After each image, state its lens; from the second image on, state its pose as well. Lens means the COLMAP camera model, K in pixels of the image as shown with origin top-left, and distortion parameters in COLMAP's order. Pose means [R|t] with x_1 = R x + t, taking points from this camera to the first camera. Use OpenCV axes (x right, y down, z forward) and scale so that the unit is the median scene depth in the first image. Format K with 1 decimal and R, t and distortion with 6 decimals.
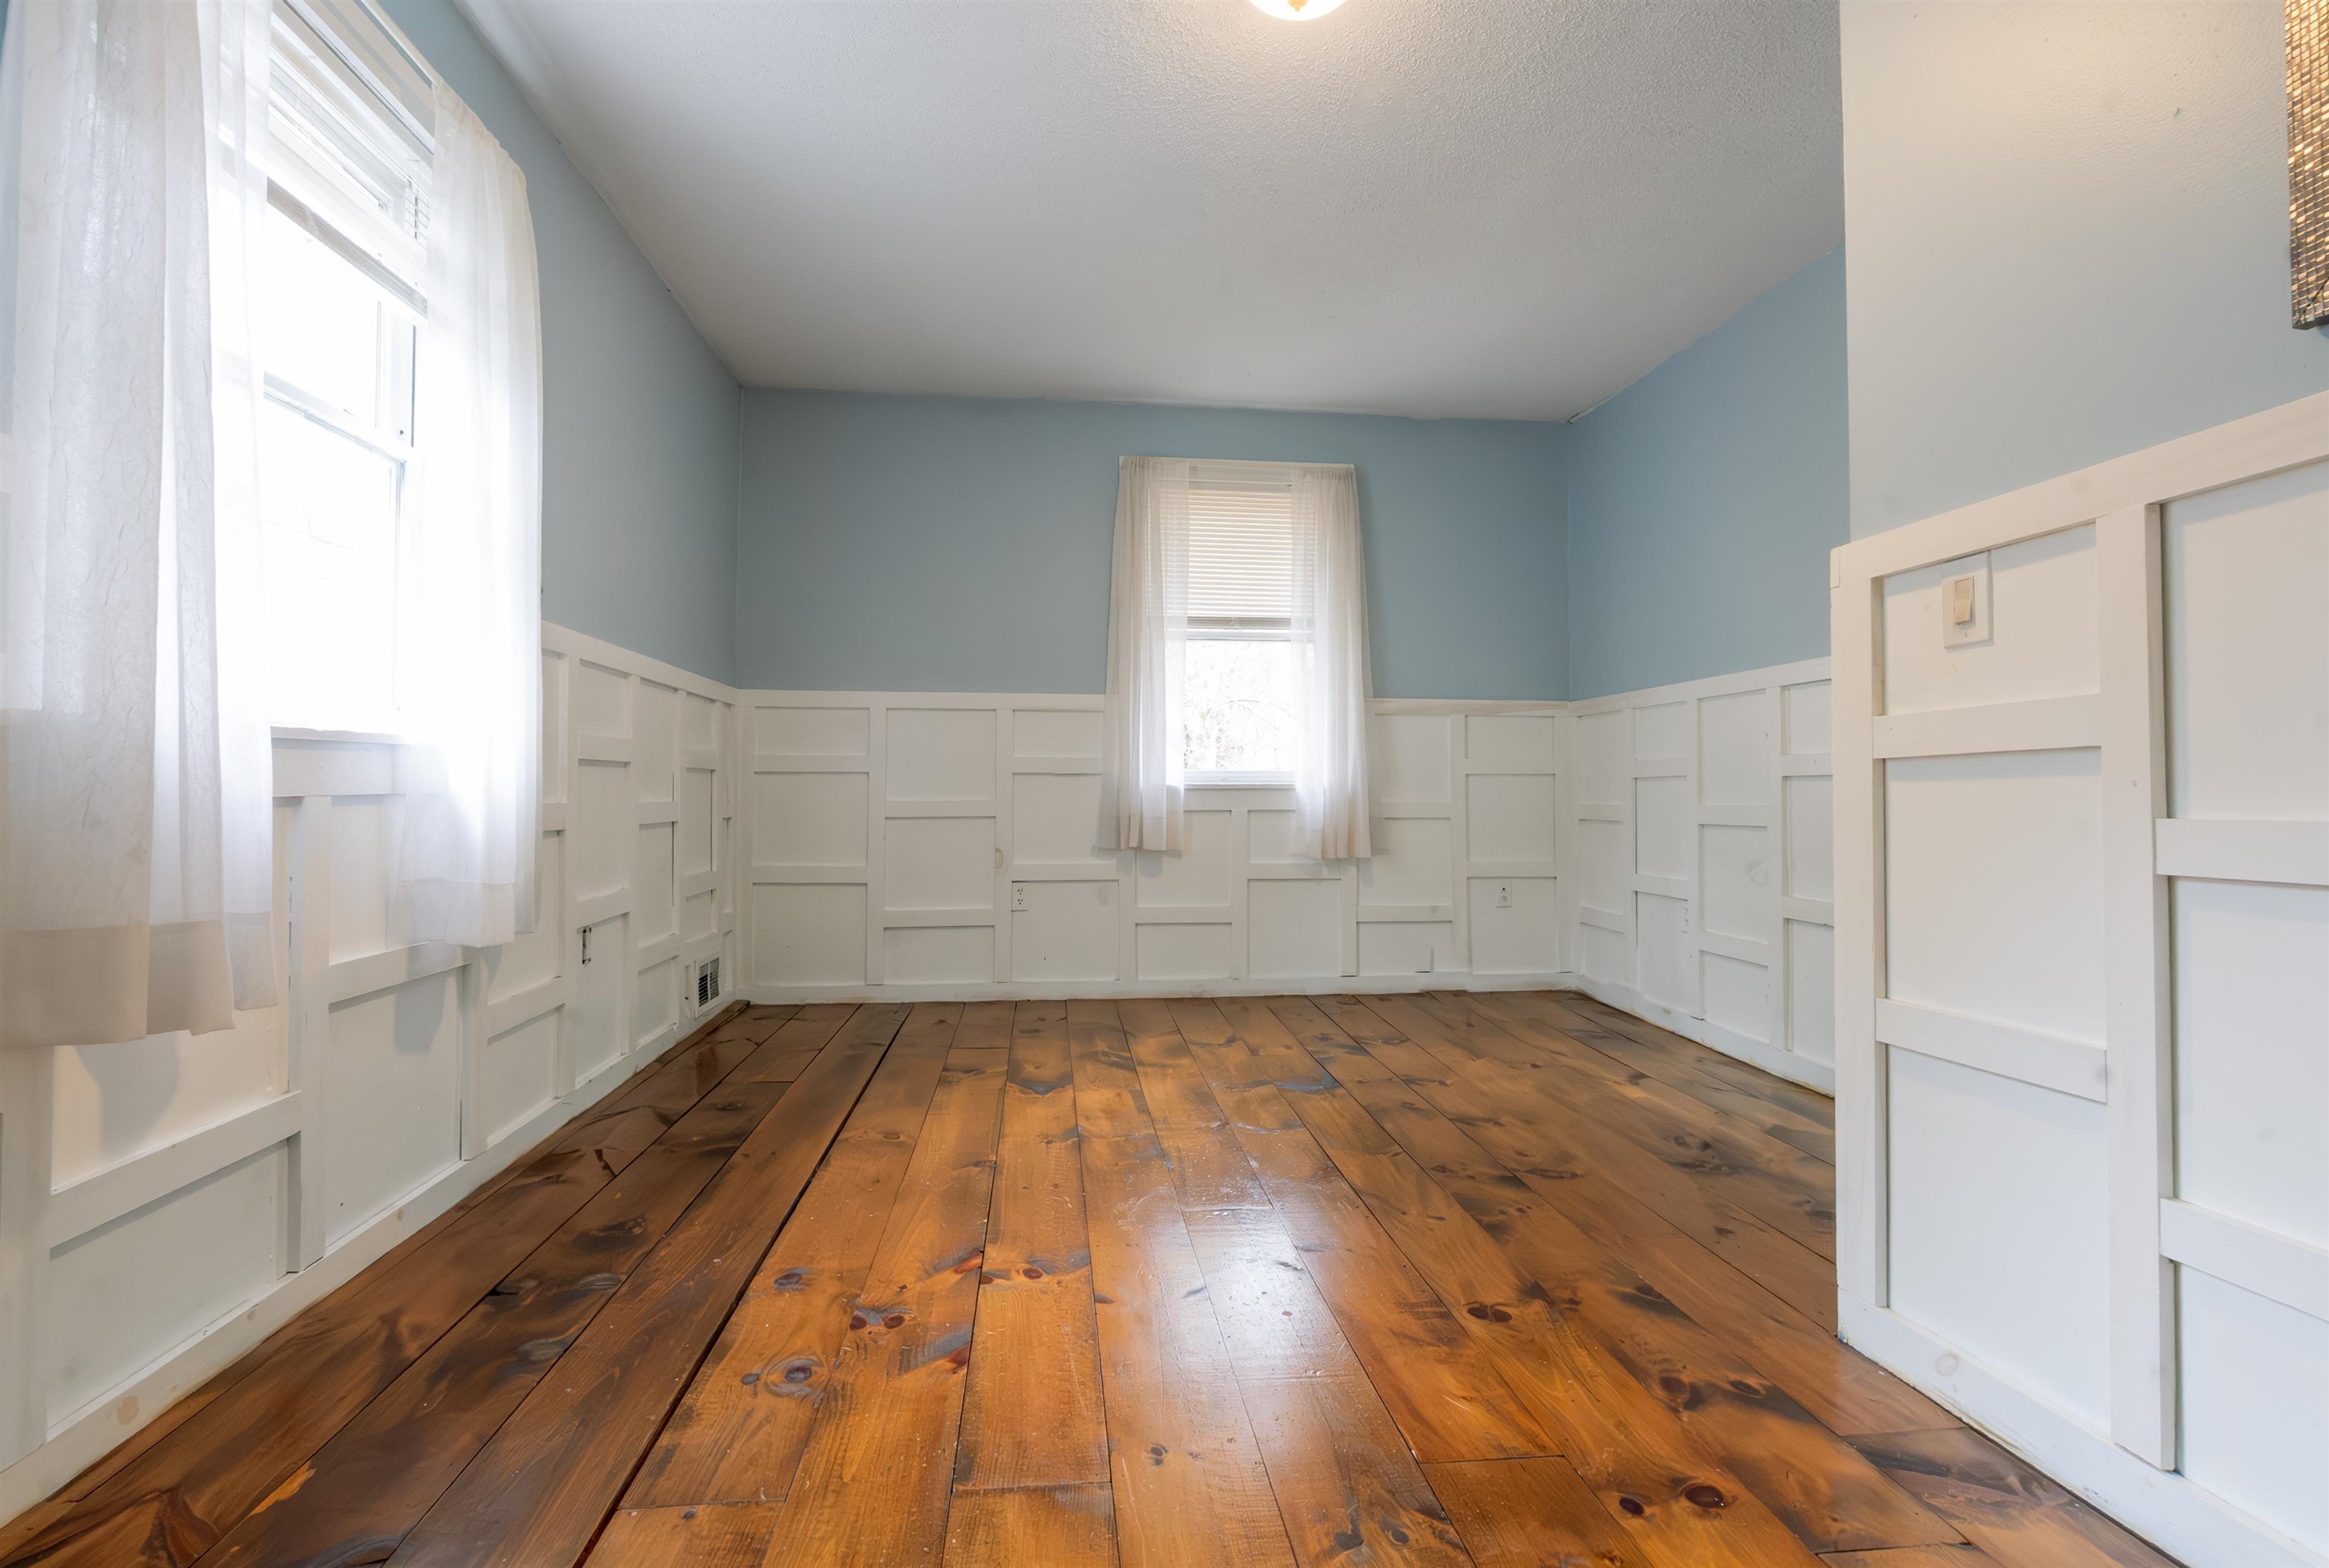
lens RADIAL K [[1084.1, 0, 1164.5], [0, 1084.1, 784.0], [0, 0, 1]] dist [-0.001572, -0.000319]
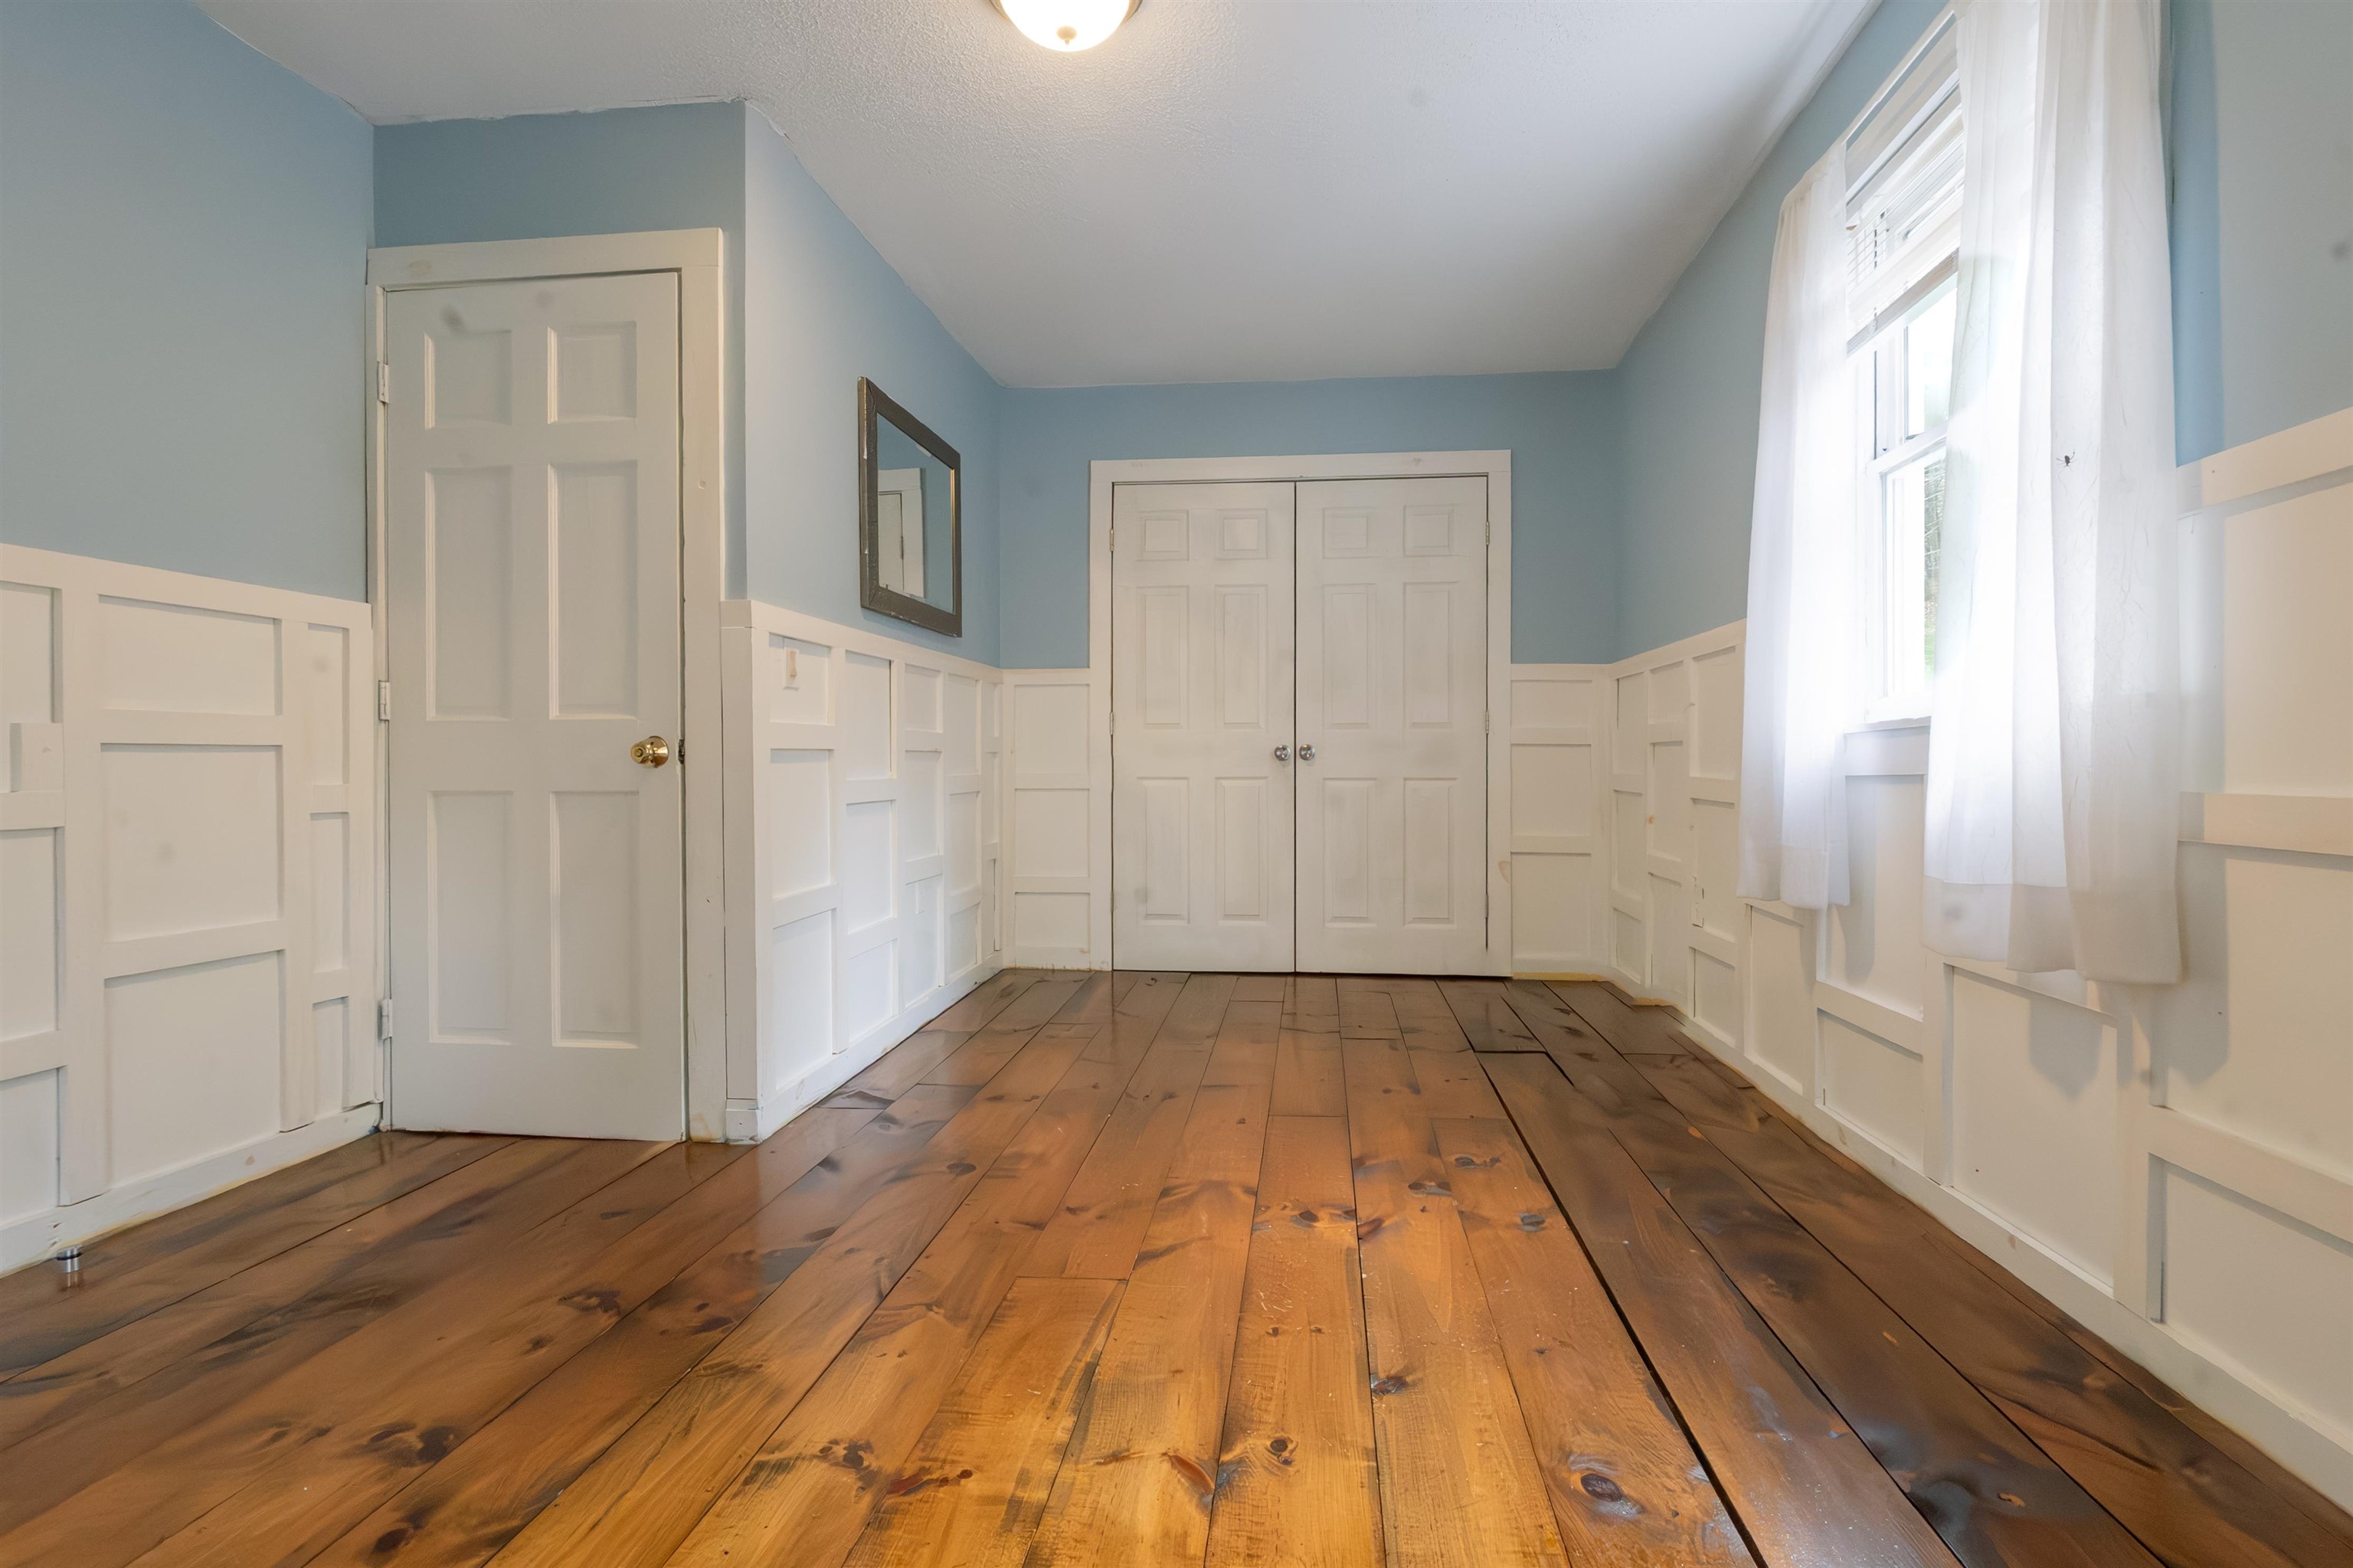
lens RADIAL K [[1115.5, 0, 1176.5], [0, 1115.5, 784.0], [0, 0, 1]] dist [0.001439, 0.000125]
pose [[-0.972017, -0.002343, 0.234900, -0.240147], [-0.000625, 0.999973, 0.007388, 0.010828], [-0.234911, 0.007034, -0.971991, 1.993475]]
